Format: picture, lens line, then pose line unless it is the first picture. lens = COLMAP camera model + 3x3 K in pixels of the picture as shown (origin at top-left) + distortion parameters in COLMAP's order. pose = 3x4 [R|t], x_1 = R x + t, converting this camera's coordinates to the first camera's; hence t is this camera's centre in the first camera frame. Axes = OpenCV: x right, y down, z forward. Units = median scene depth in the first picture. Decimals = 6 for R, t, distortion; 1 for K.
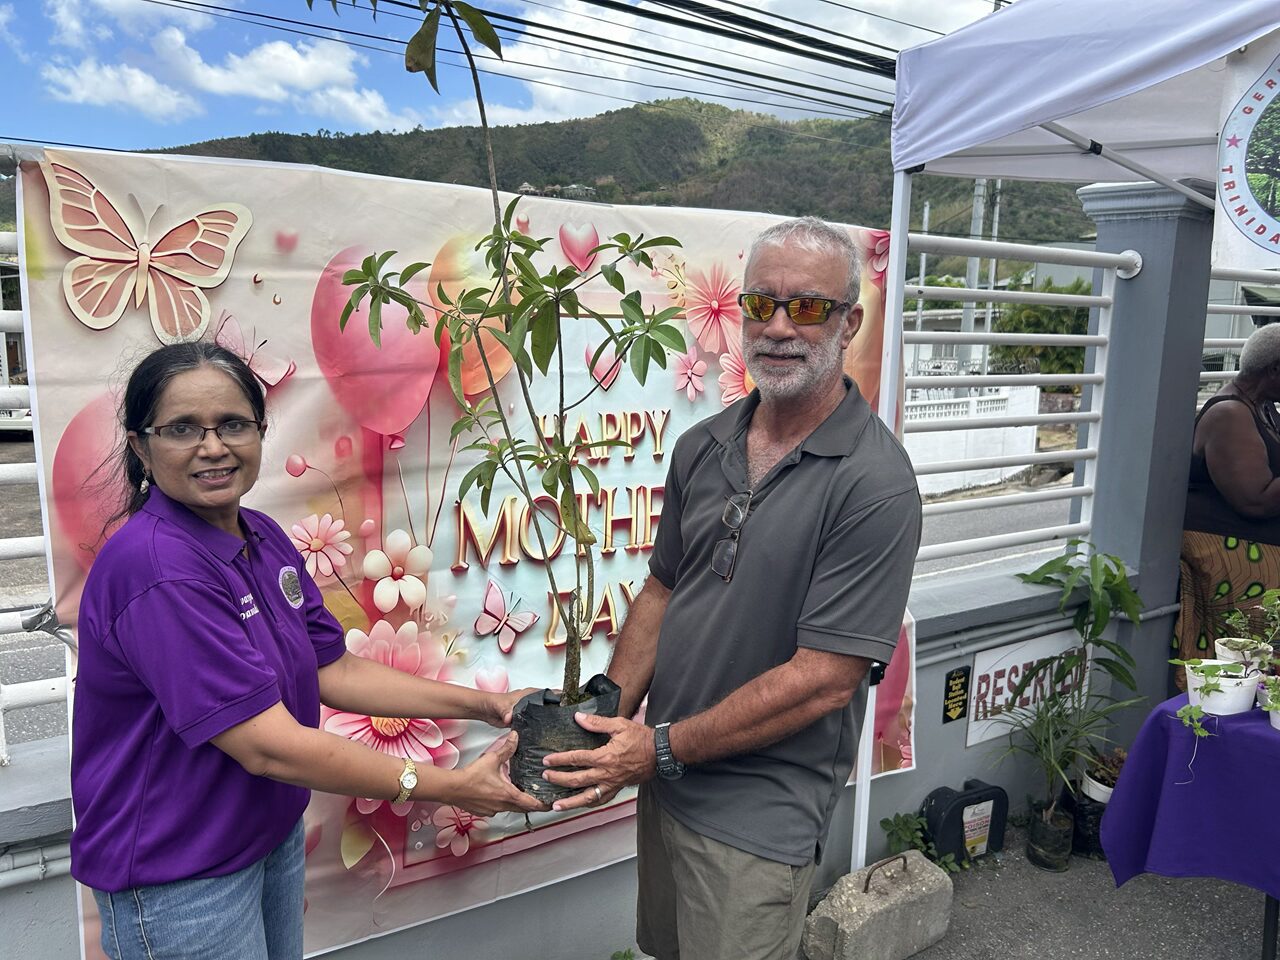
lens RADIAL K [[974.6, 0, 631.1], [0, 974.6, 480.4], [0, 0, 1]] dist [0.064598, -0.075510]
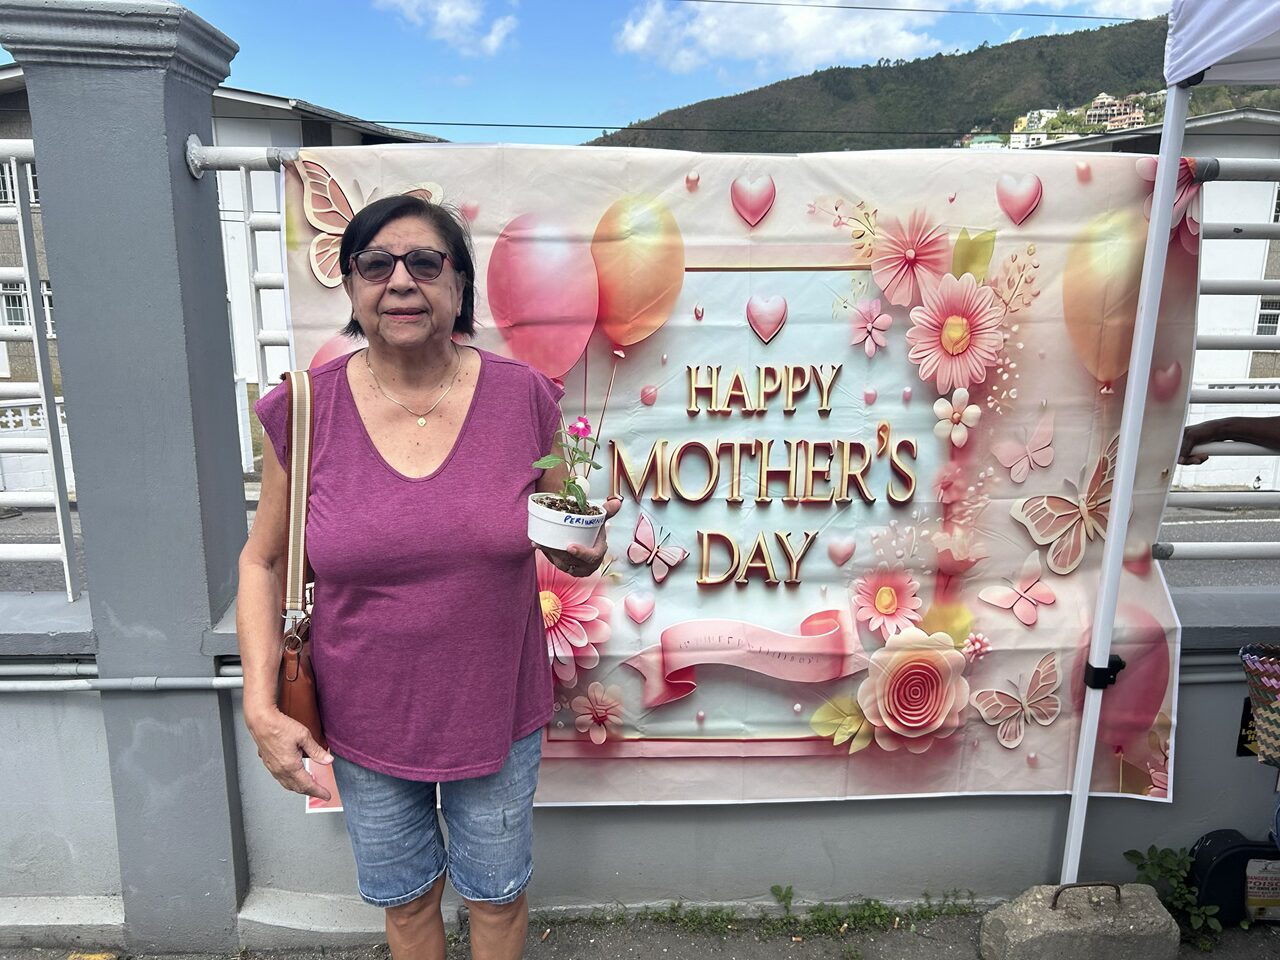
lens RADIAL K [[974.6, 0, 631.0], [0, 974.6, 485.7], [0, 0, 1]] dist [0.064598, -0.075510]
pose [[0.862080, 0.101941, -0.496414, 0.307662], [-0.067439, 0.993924, 0.086992, -0.020092], [0.502265, -0.041516, 0.863716, 0.037307]]
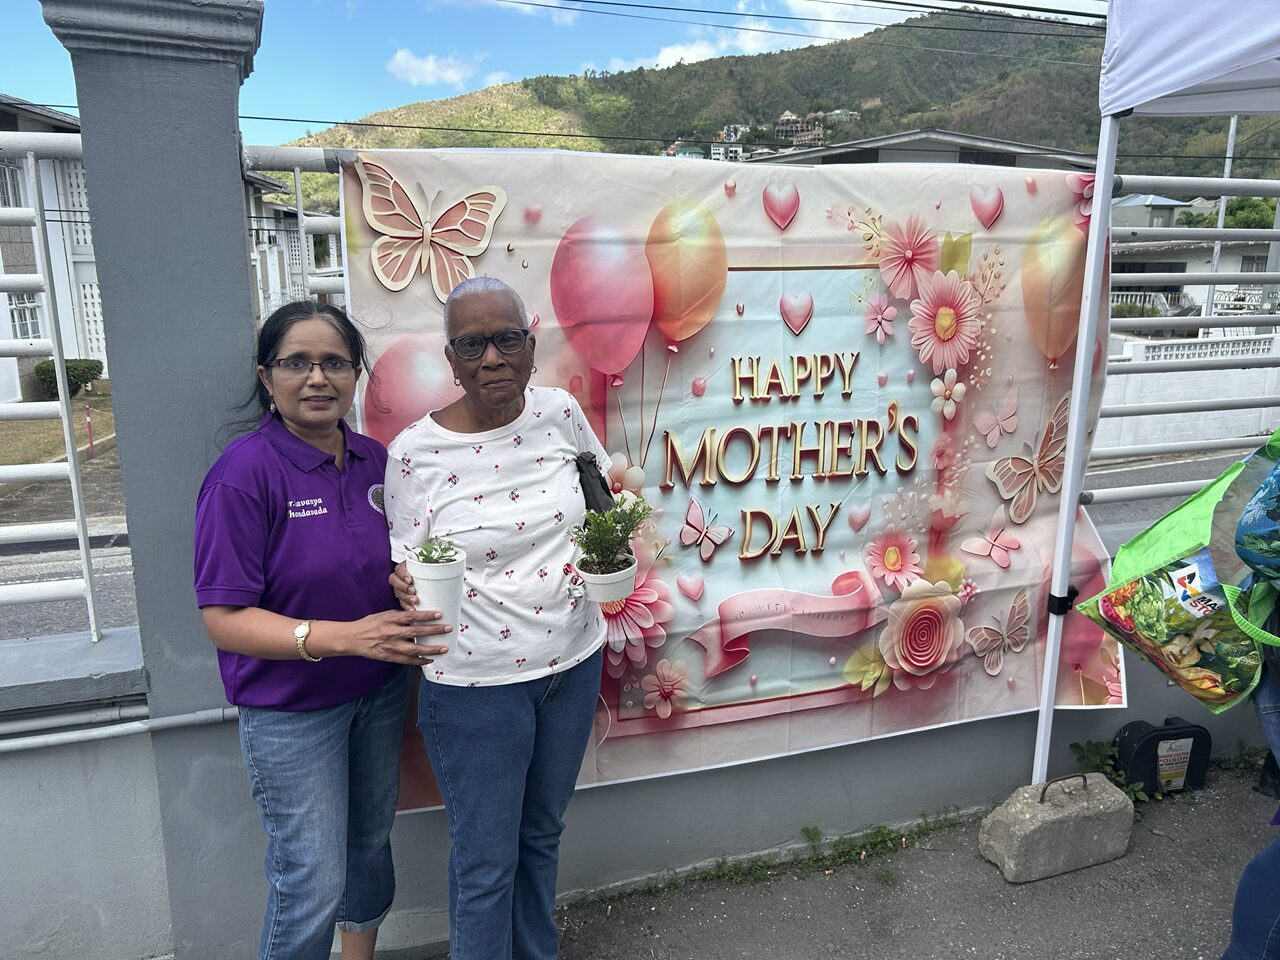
lens RADIAL K [[974.6, 0, 645.9], [0, 974.6, 485.4], [0, 0, 1]] dist [0.064598, -0.075510]
pose [[0.970748, 0.033616, -0.237735, 0.062525], [-0.017349, 0.997383, 0.070191, 0.003679], [0.239472, -0.064013, 0.968791, -0.121929]]
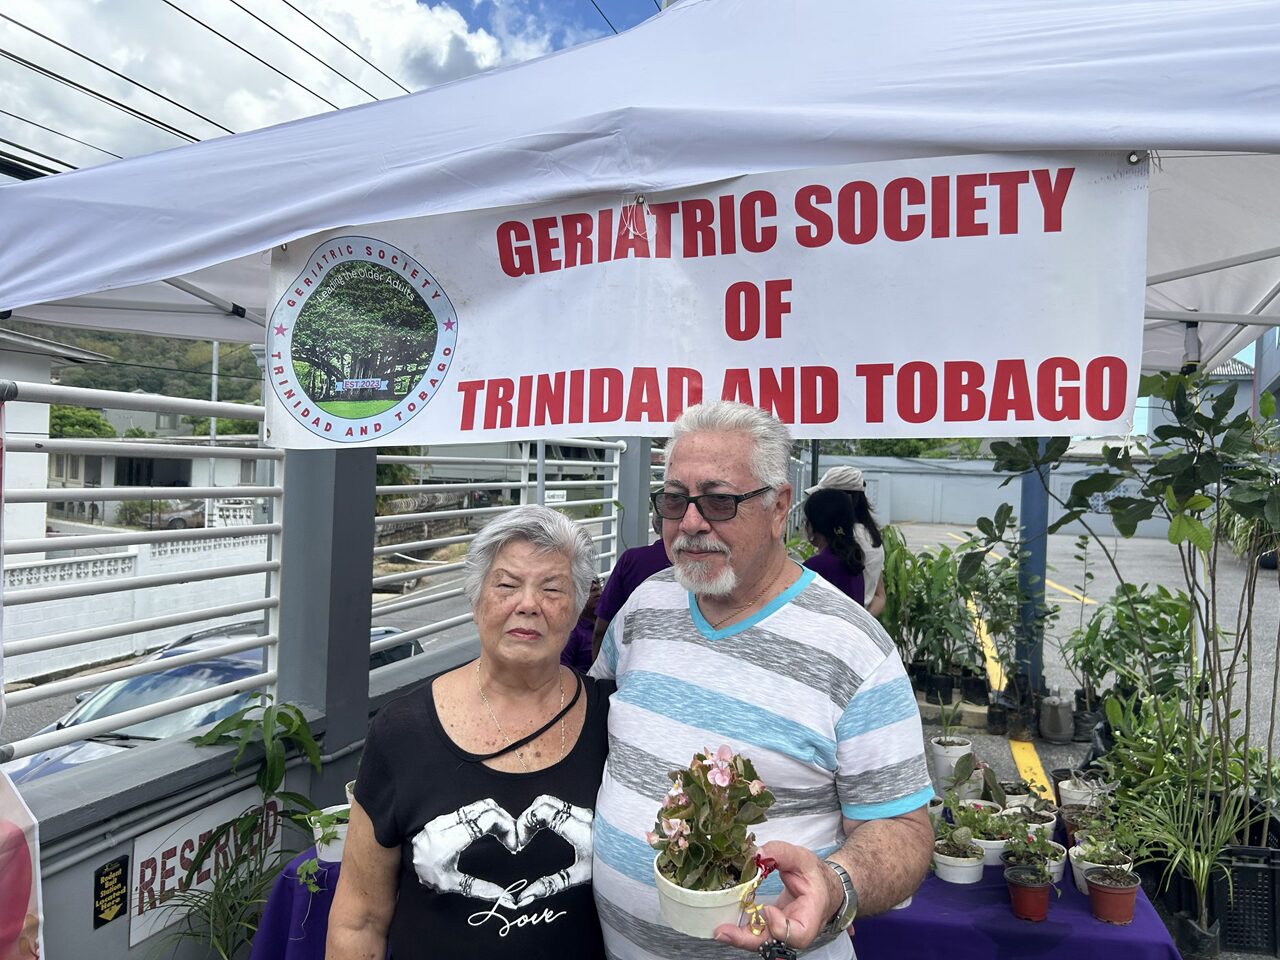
lens RADIAL K [[974.6, 0, 640.5], [0, 974.6, 476.1], [0, 0, 1]] dist [0.064598, -0.075510]
pose [[0.783255, -0.002687, 0.621695, 0.179670], [0.082572, 0.991581, -0.099743, -0.031581], [-0.616193, 0.129459, 0.776883, -0.050109]]
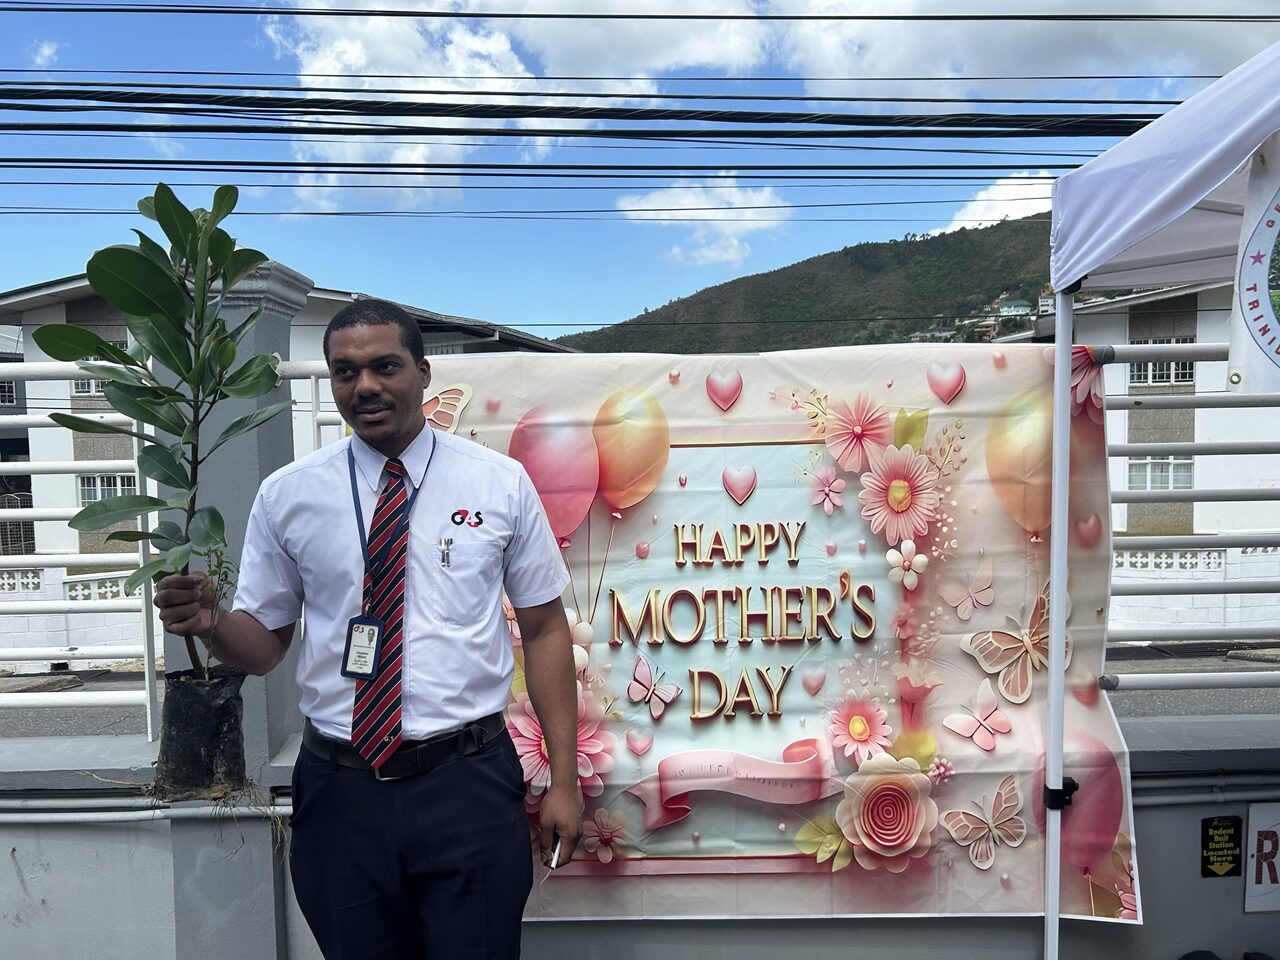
lens RADIAL K [[977.6, 0, 639.2], [0, 977.6, 479.0], [0, 0, 1]] dist [0.048171, -0.037292]
pose [[0.842553, -0.004256, -0.538596, 0.431127], [-0.047587, 0.995470, -0.082309, -0.015888], [0.536507, 0.094980, 0.838534, -0.071500]]
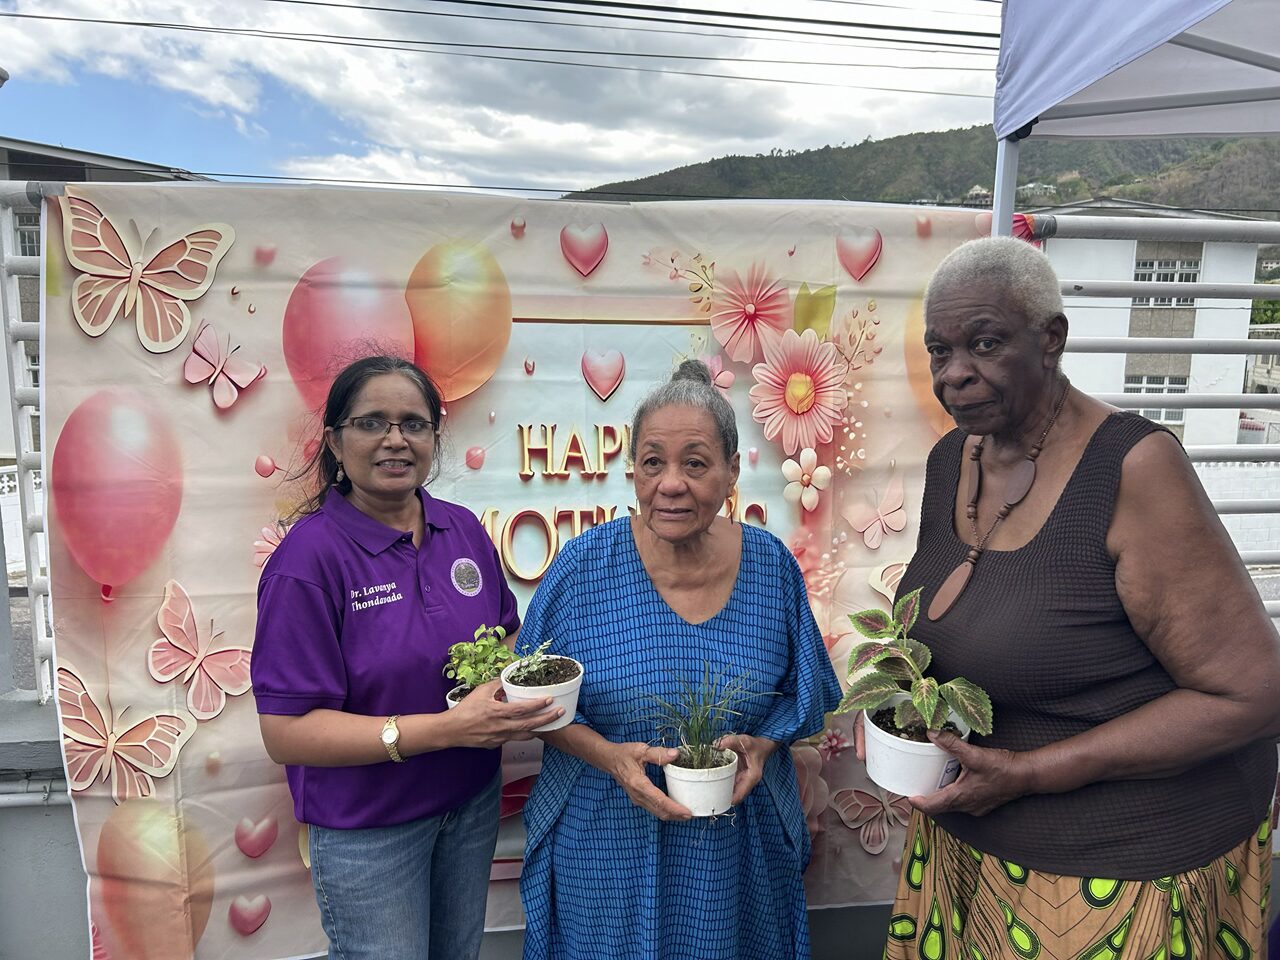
lens RADIAL K [[974.6, 0, 647.9], [0, 974.6, 486.7], [0, 0, 1]] dist [0.064598, -0.075510]
pose [[0.912696, 0.055807, -0.404810, 0.330157], [-0.057905, 0.998297, 0.007070, -0.016210], [0.404515, 0.016988, 0.914373, 0.132535]]
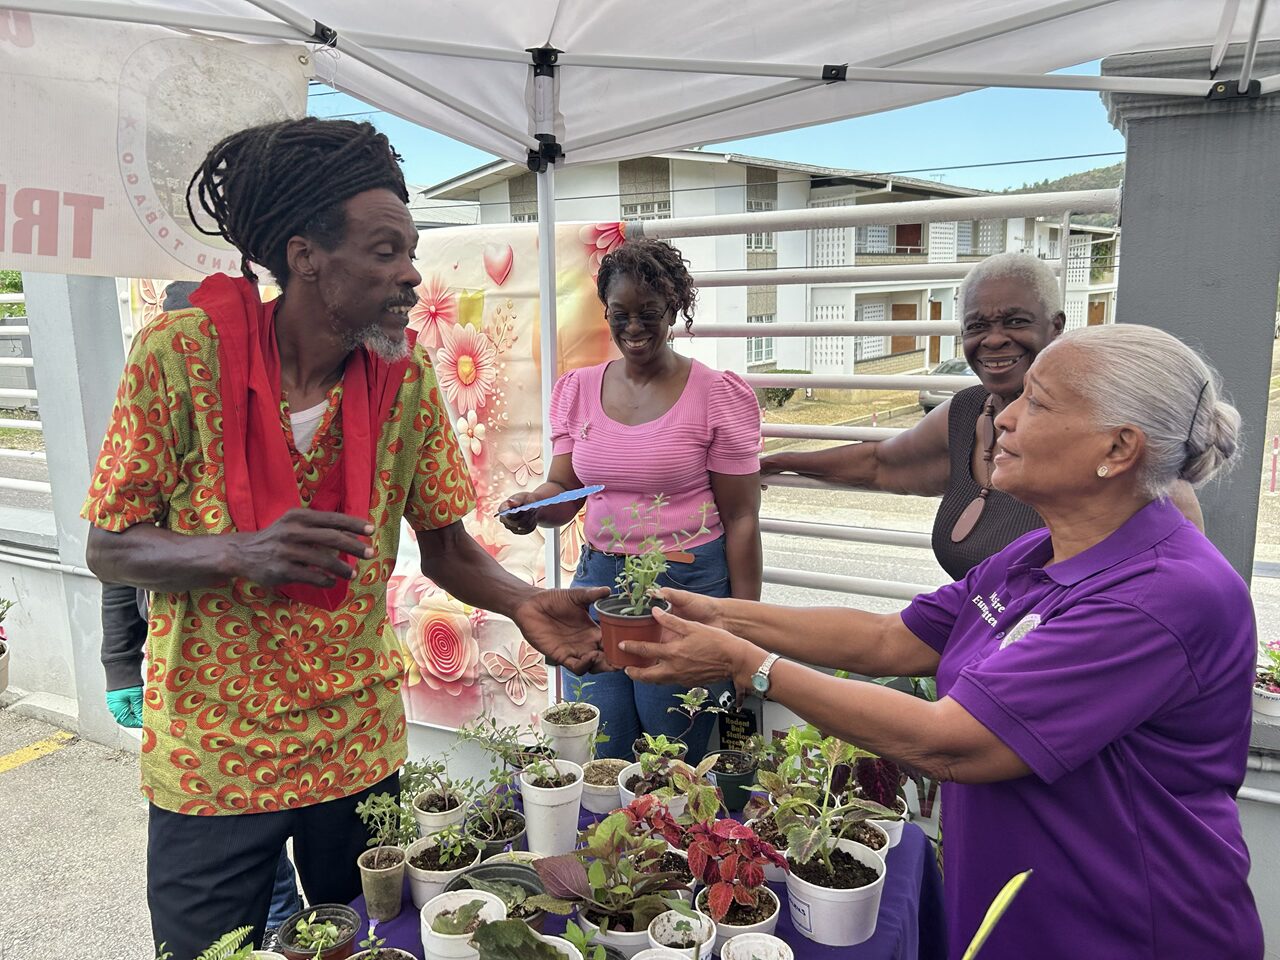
lens RADIAL K [[974.6, 0, 641.6], [0, 974.6, 472.5], [0, 0, 1]] dist [0.064598, -0.075510]
pose [[0.502579, 0.127124, -0.855134, 1.172289], [-0.096796, 0.991185, 0.090460, -0.099171], [0.859095, 0.037311, 0.510454, 0.531860]]
